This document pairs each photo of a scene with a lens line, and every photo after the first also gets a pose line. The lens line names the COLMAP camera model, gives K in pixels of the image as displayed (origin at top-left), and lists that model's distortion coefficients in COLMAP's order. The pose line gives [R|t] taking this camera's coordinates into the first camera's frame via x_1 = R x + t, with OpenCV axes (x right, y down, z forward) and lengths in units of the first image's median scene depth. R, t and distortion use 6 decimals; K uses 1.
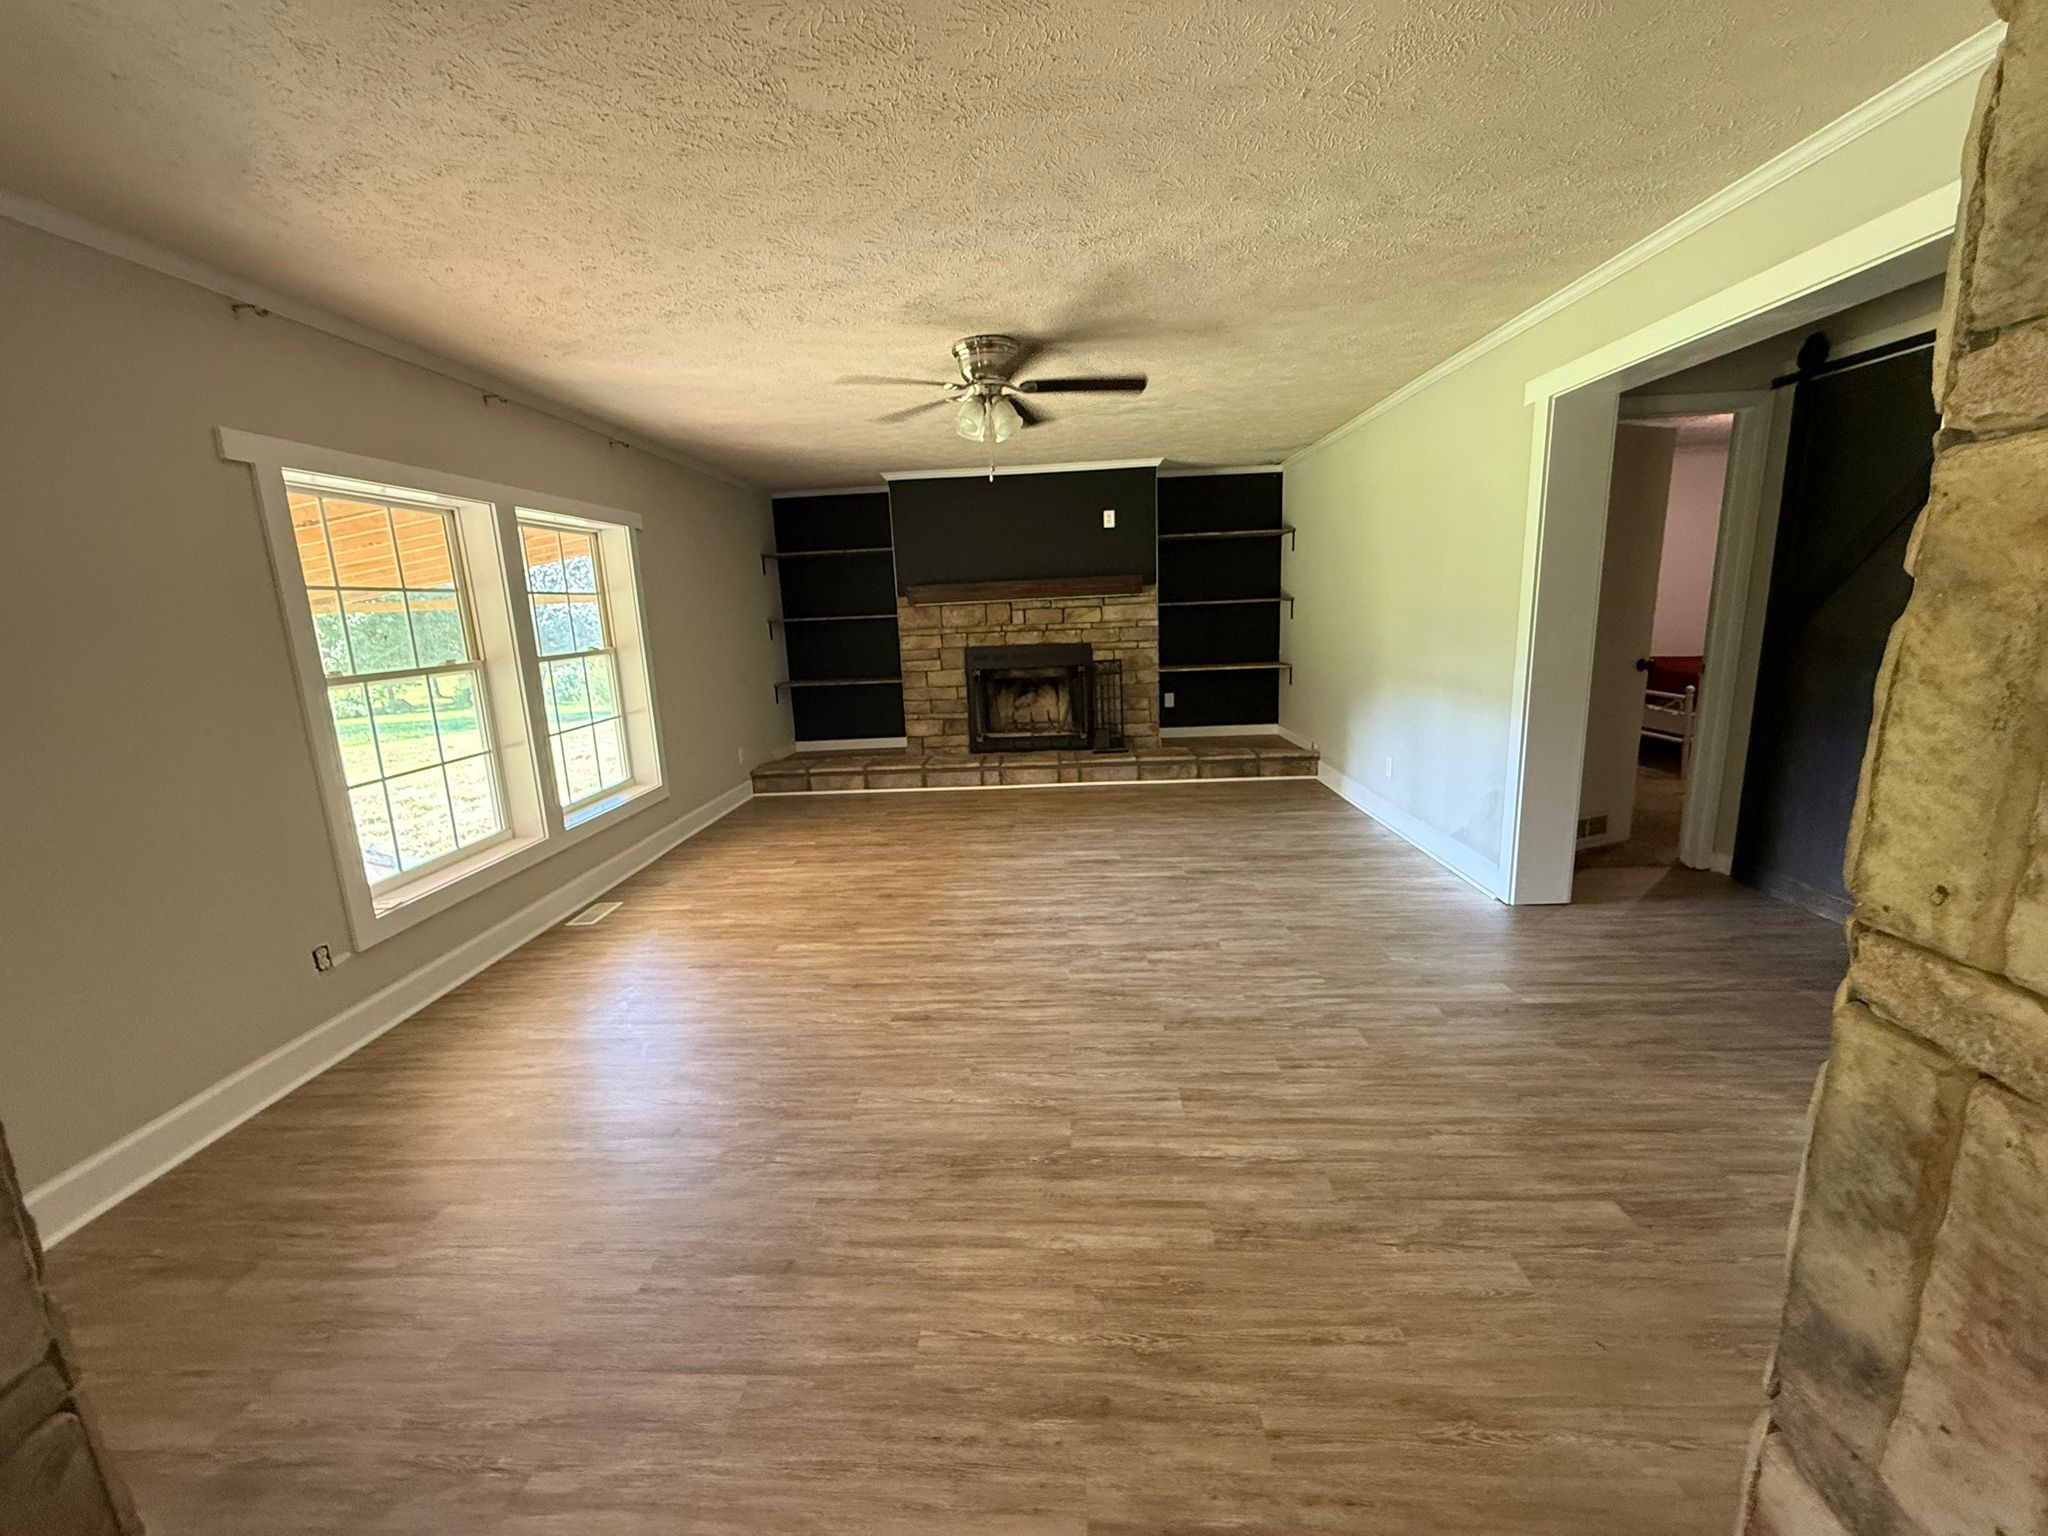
lens RADIAL K [[814.9, 0, 1044.9], [0, 814.9, 744.1], [0, 0, 1]] dist [0.000939, -0.002723]
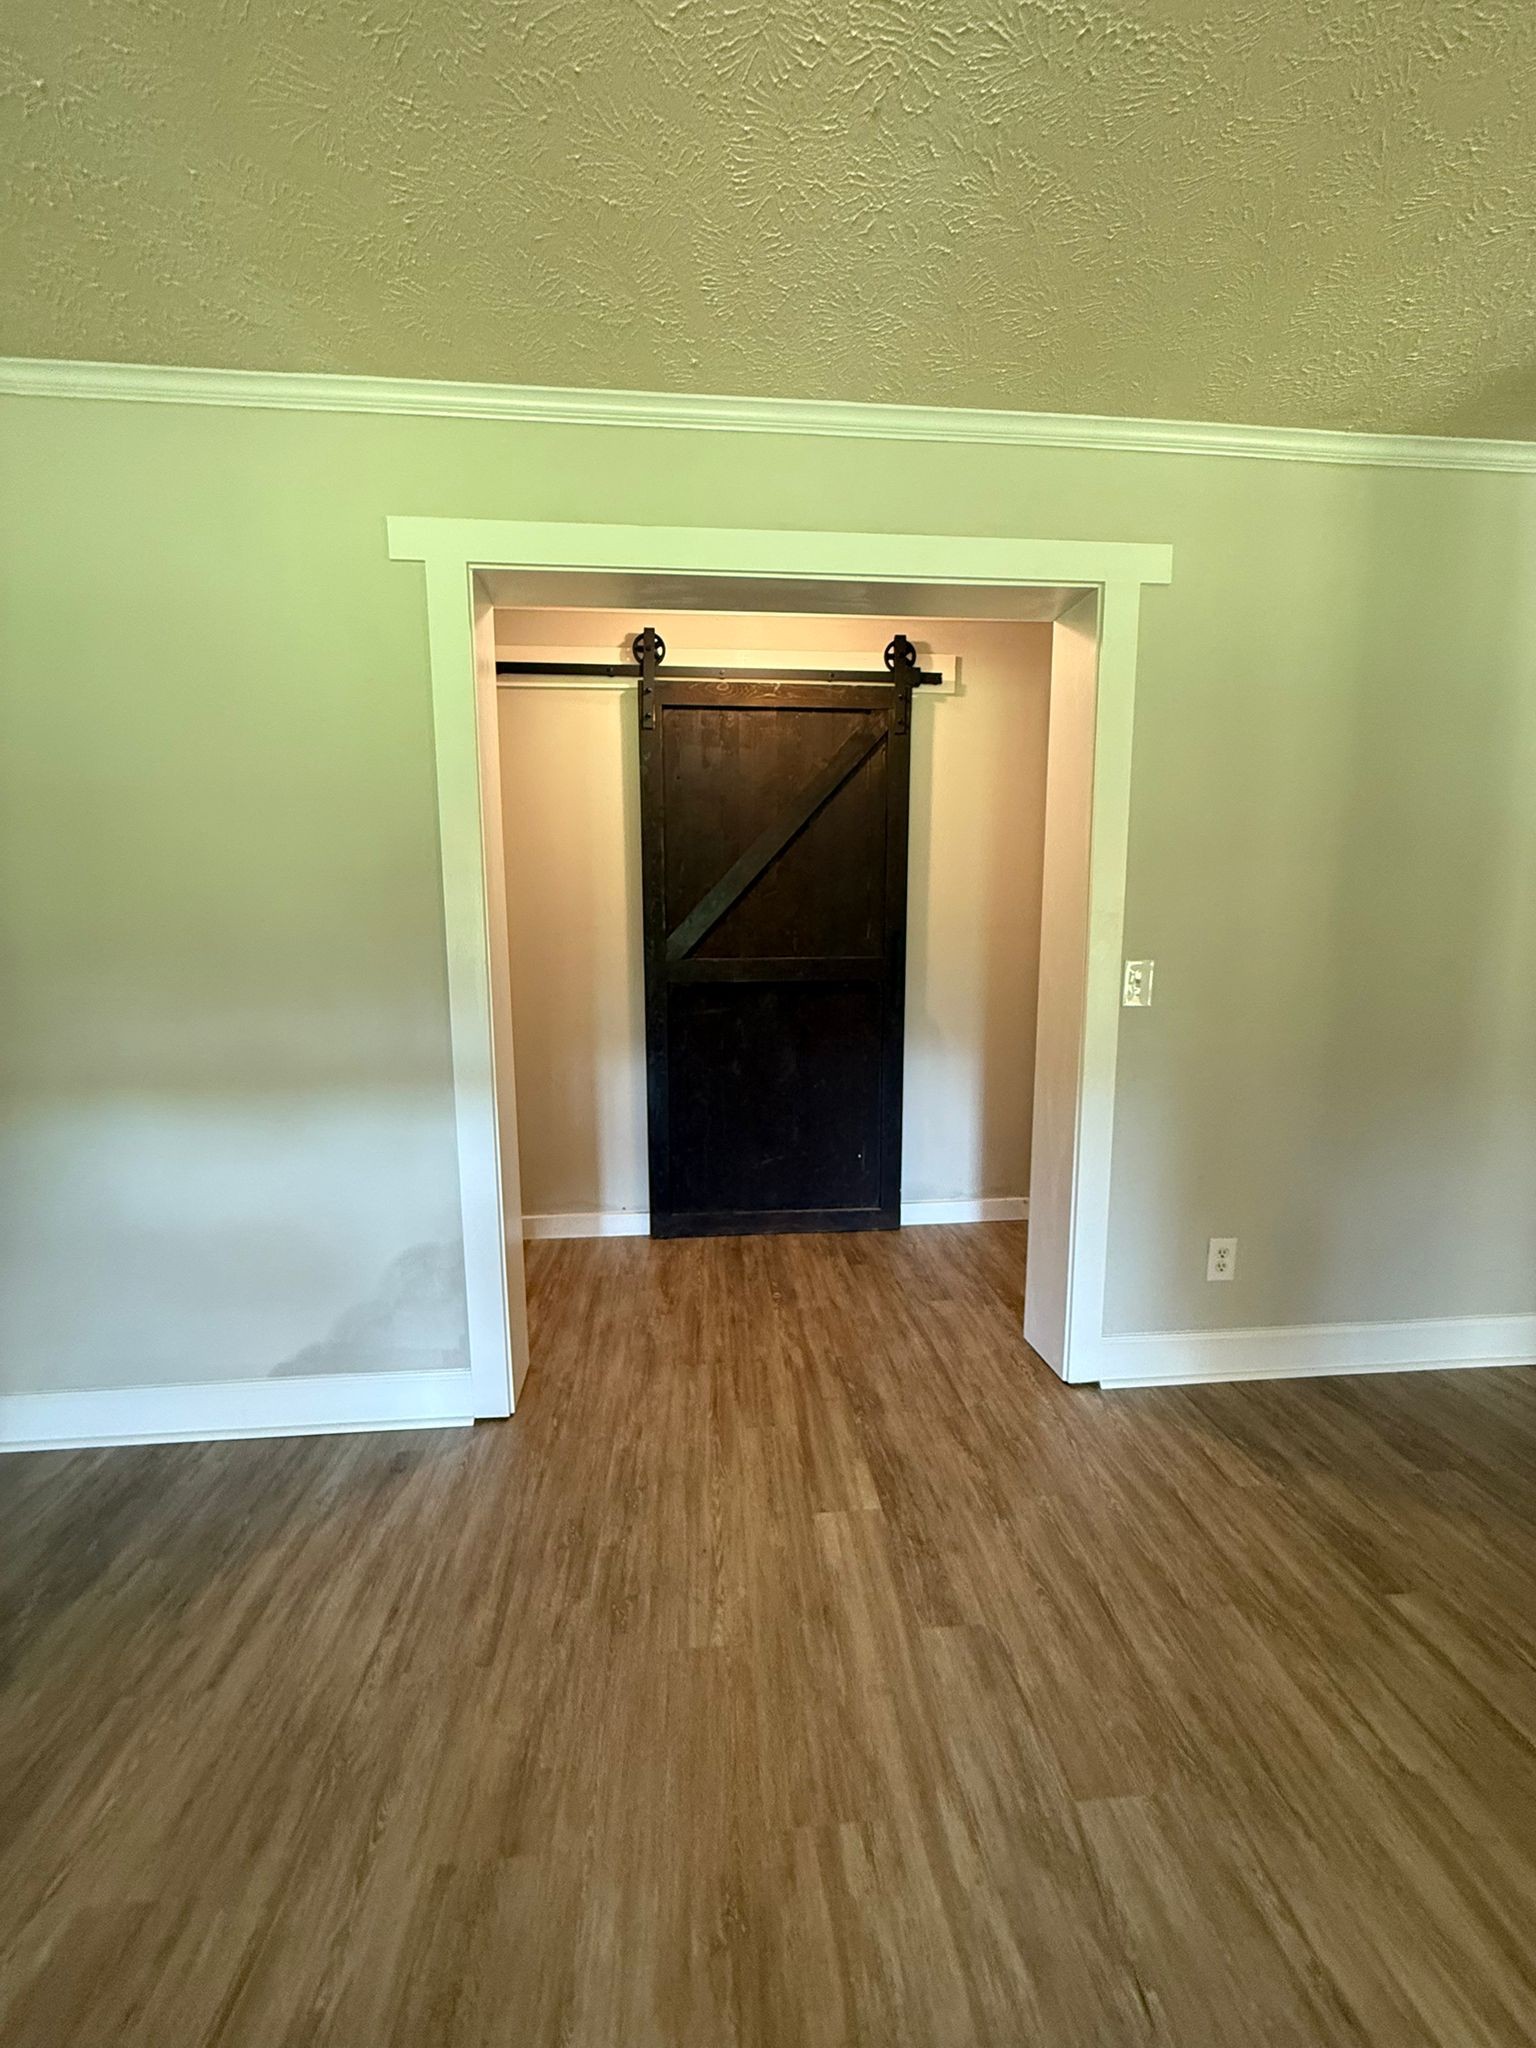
lens RADIAL K [[814.9, 0, 744.2], [0, 814.9, 1021.8], [0, 0, 1]] dist [0.000939, -0.002723]
pose [[-0.095255, -0.091395, 0.991248, -0.010337], [0.184508, 0.976901, 0.107803, -0.146483], [-0.978204, 0.193162, -0.076192, 1.022029]]
